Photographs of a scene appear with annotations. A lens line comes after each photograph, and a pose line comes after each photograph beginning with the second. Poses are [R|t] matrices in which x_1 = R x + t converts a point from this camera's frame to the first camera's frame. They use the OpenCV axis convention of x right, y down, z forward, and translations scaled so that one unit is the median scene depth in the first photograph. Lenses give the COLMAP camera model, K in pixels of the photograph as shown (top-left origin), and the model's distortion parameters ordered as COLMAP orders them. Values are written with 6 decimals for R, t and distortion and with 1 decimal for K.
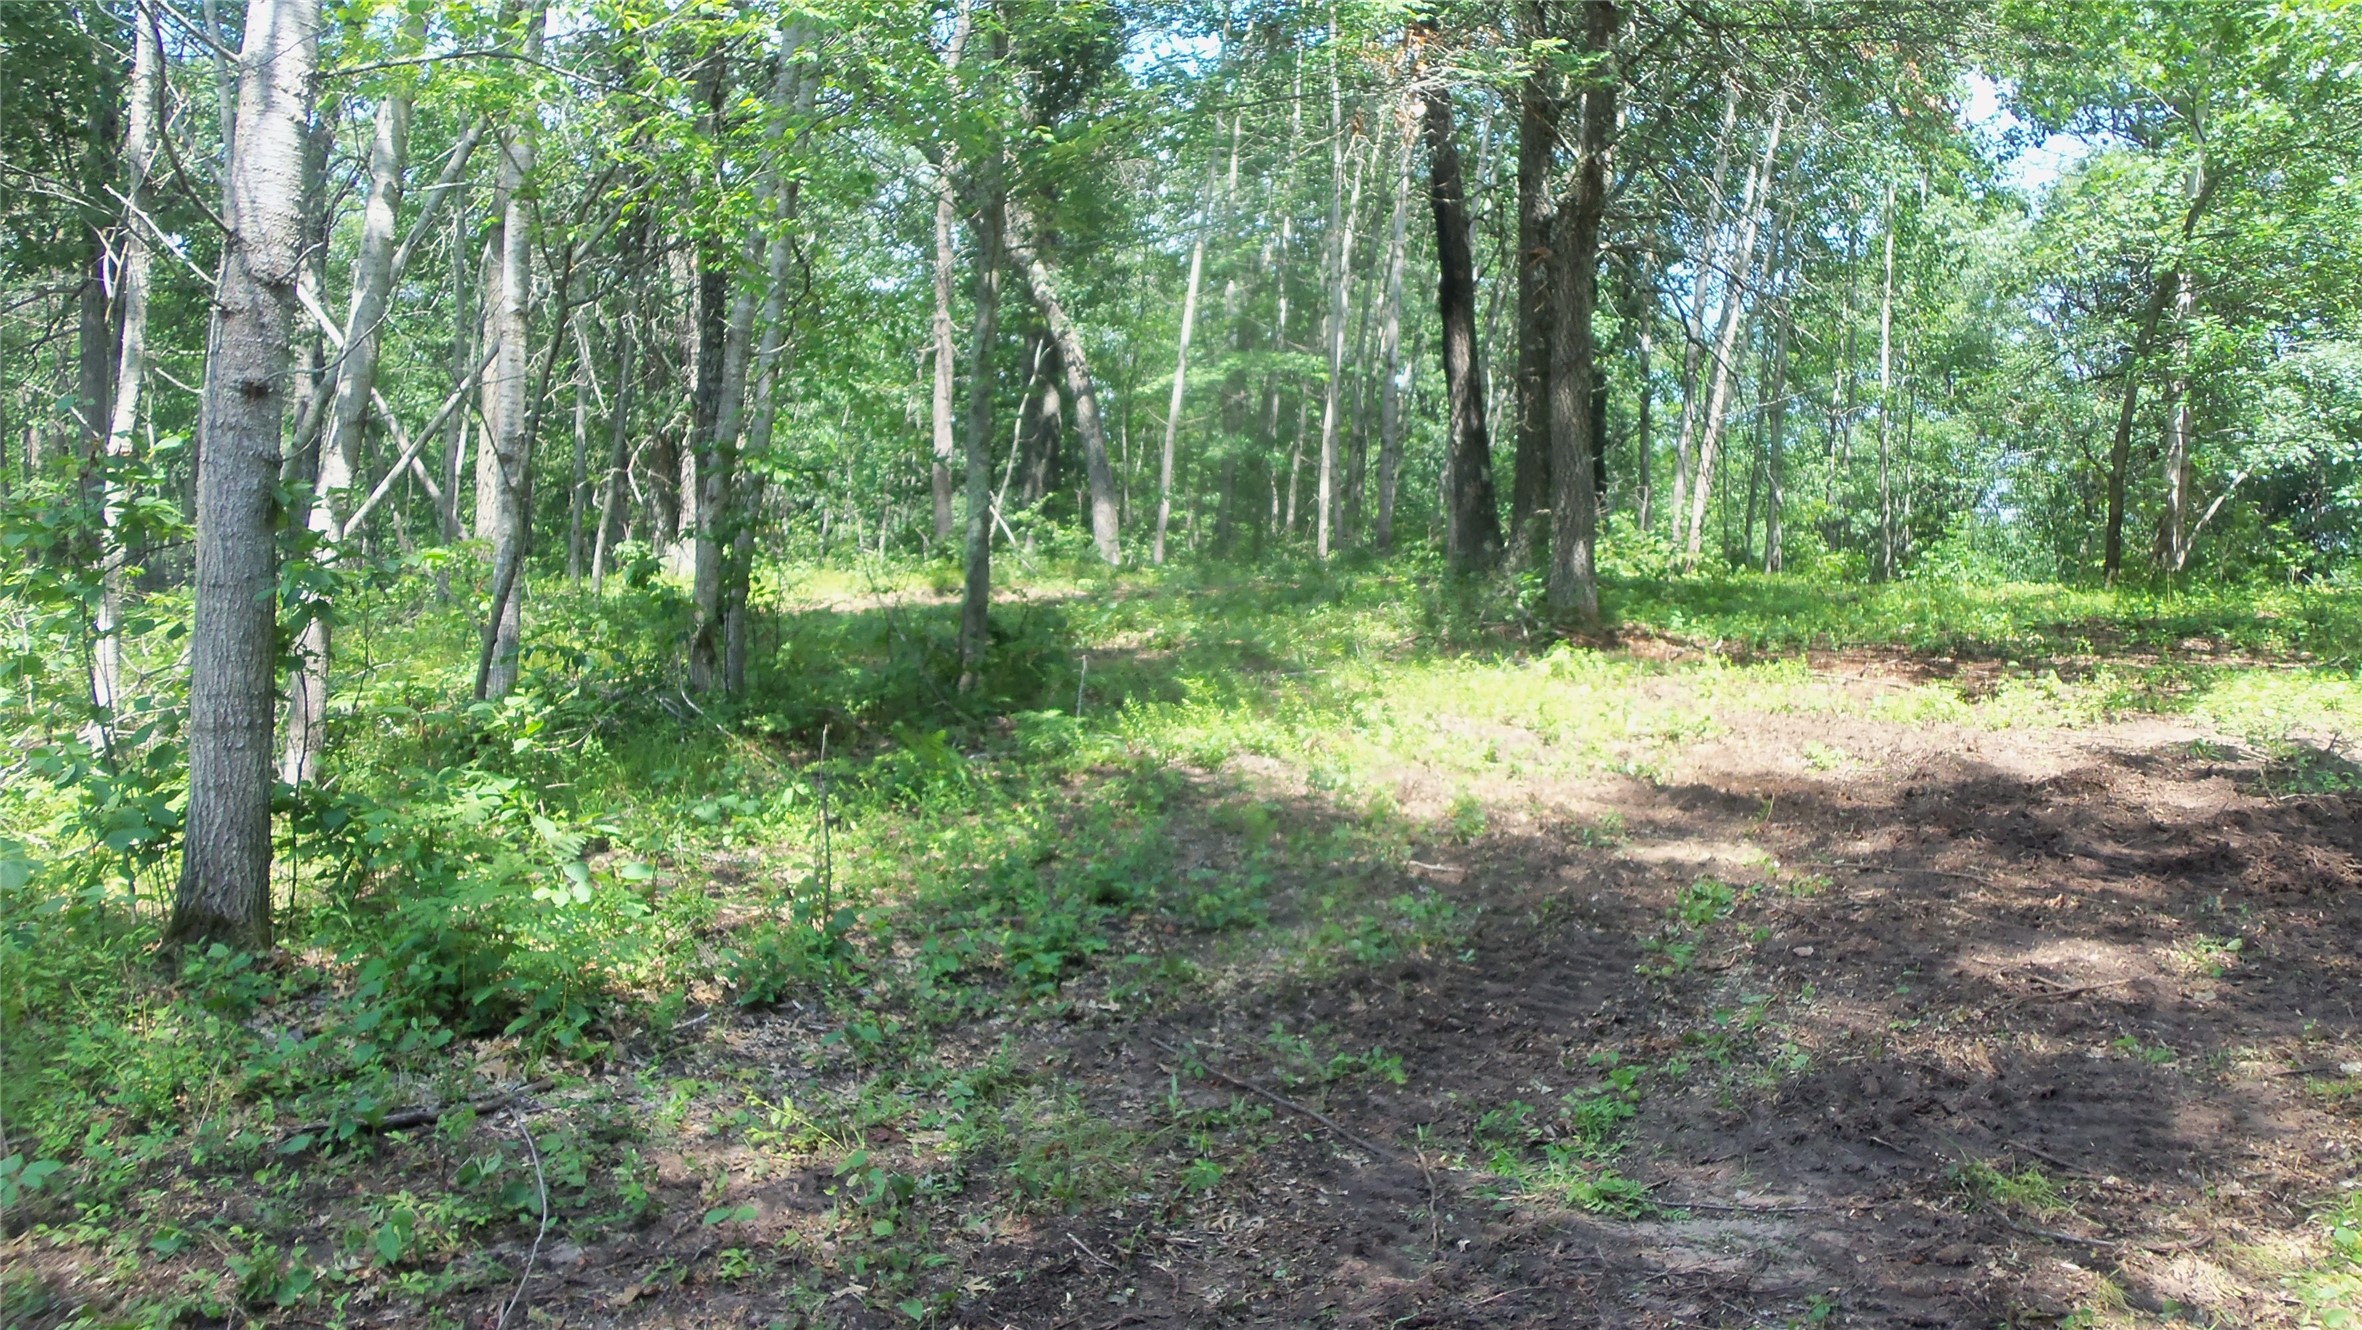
lens RADIAL K [[1994.5, 0, 1180.3], [0, 1994.5, 668.4], [0, 0, 1]] dist [0.006309, 0.001827]
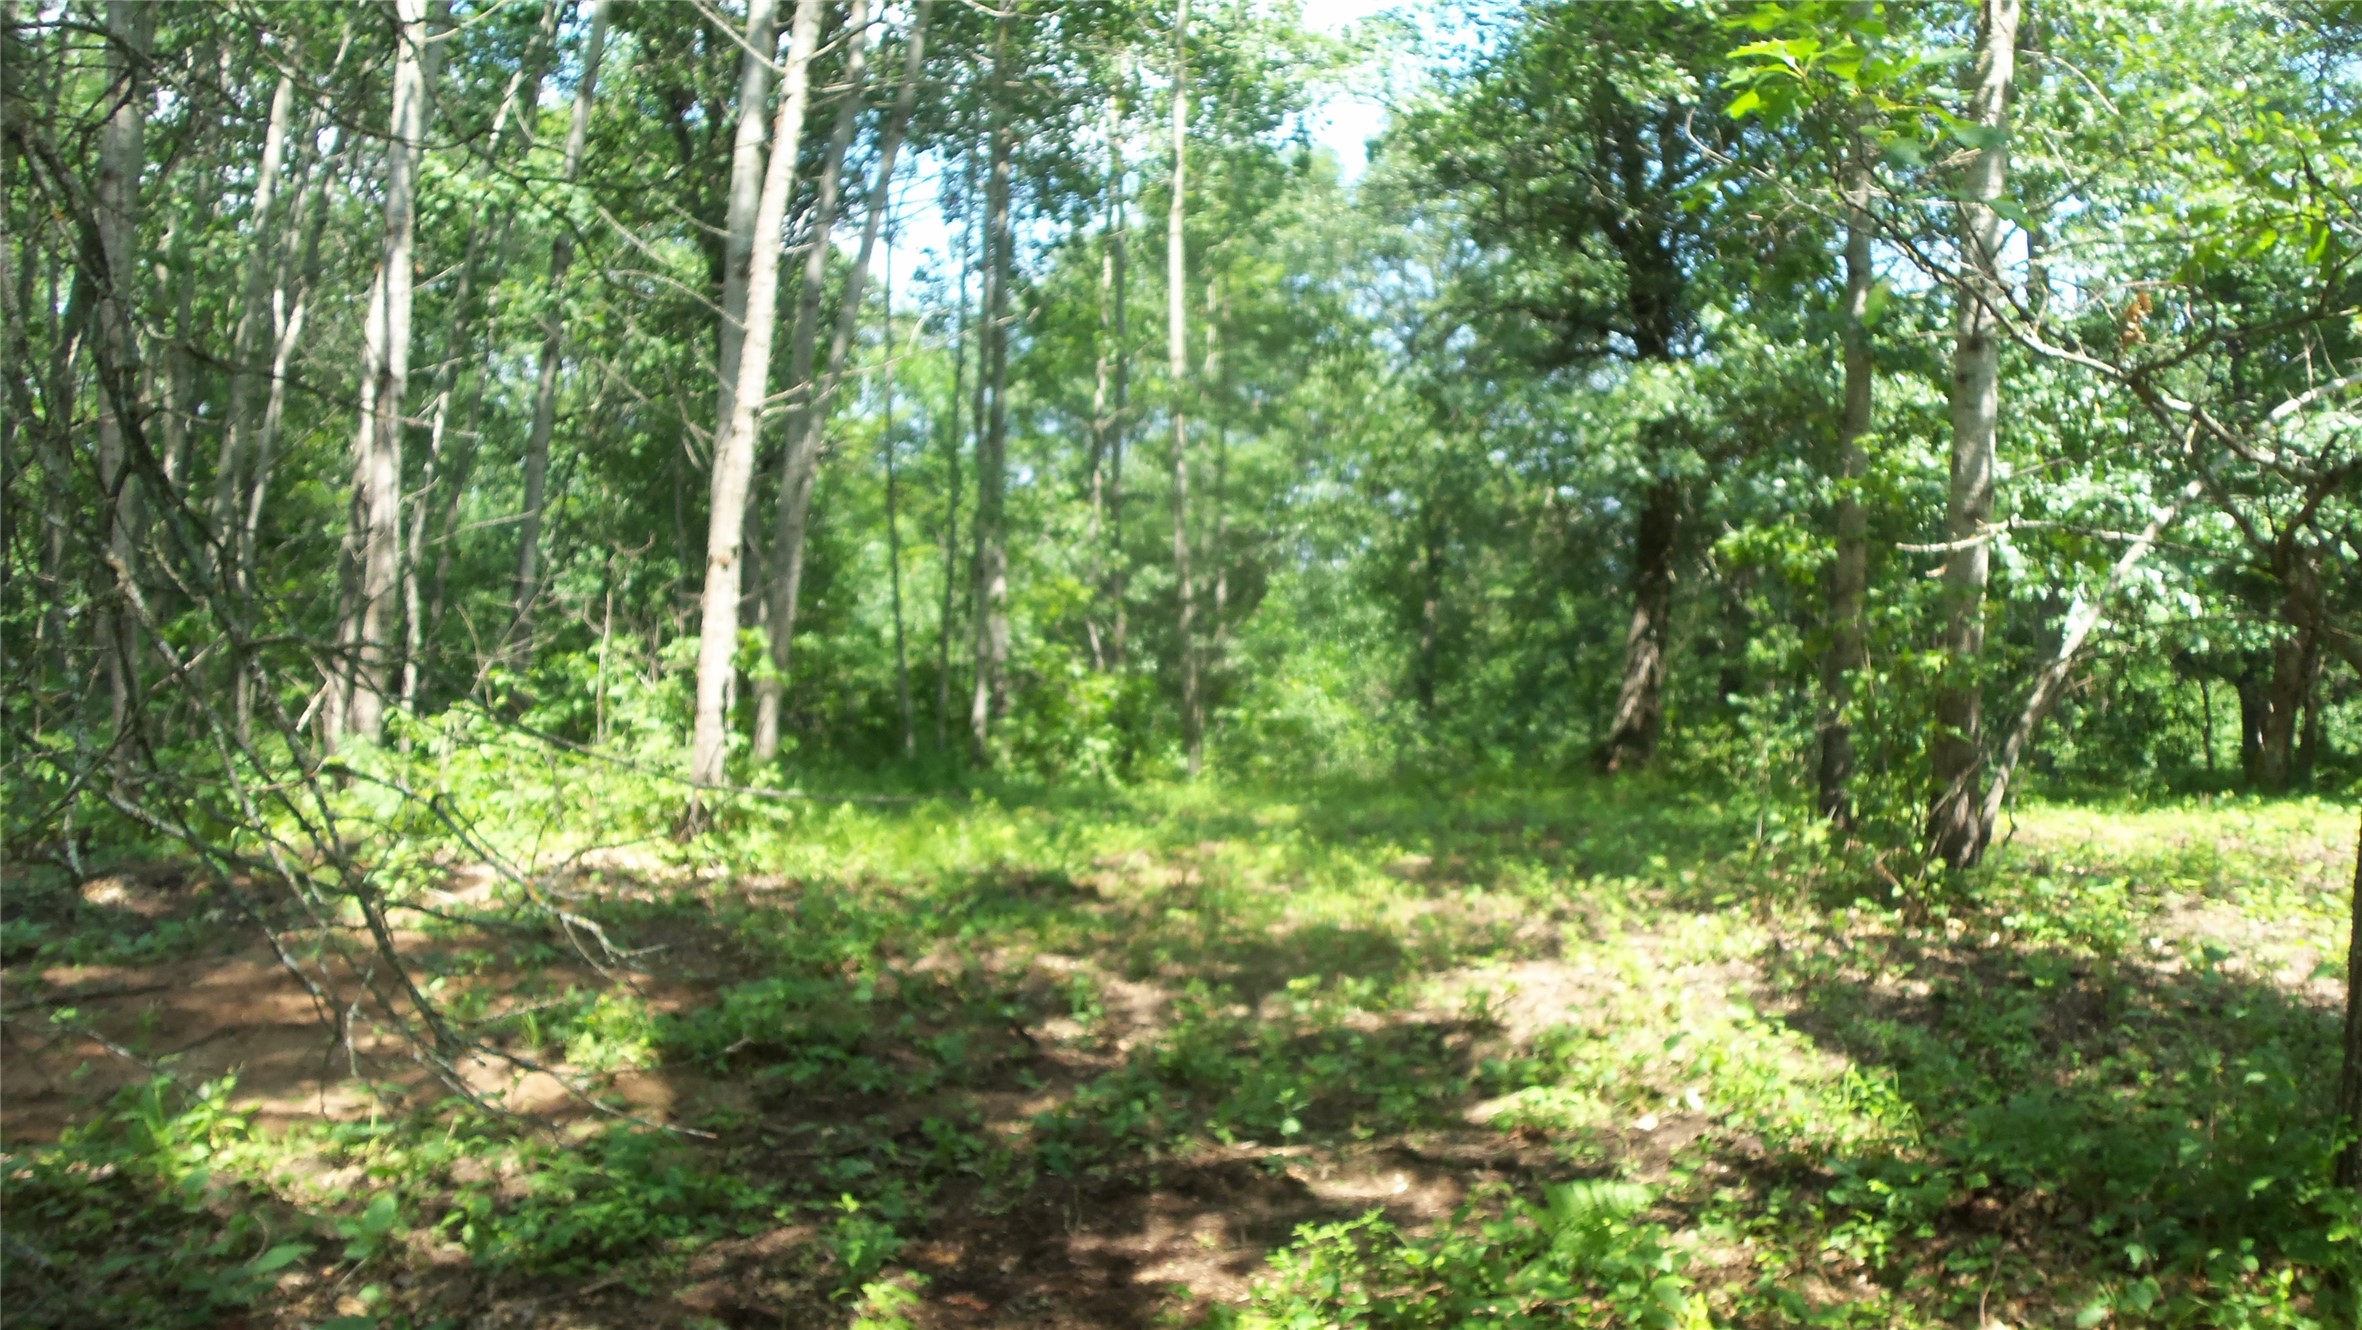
lens RADIAL K [[1994.5, 0, 1181.6], [0, 1994.5, 663.5], [0, 0, 1]] dist [0.006309, 0.001827]
pose [[0.939326, -0.025706, 0.342062, 0.138378], [0.033494, 0.999296, -0.016880, -0.041902], [-0.341387, 0.027313, 0.939526, 0.410394]]
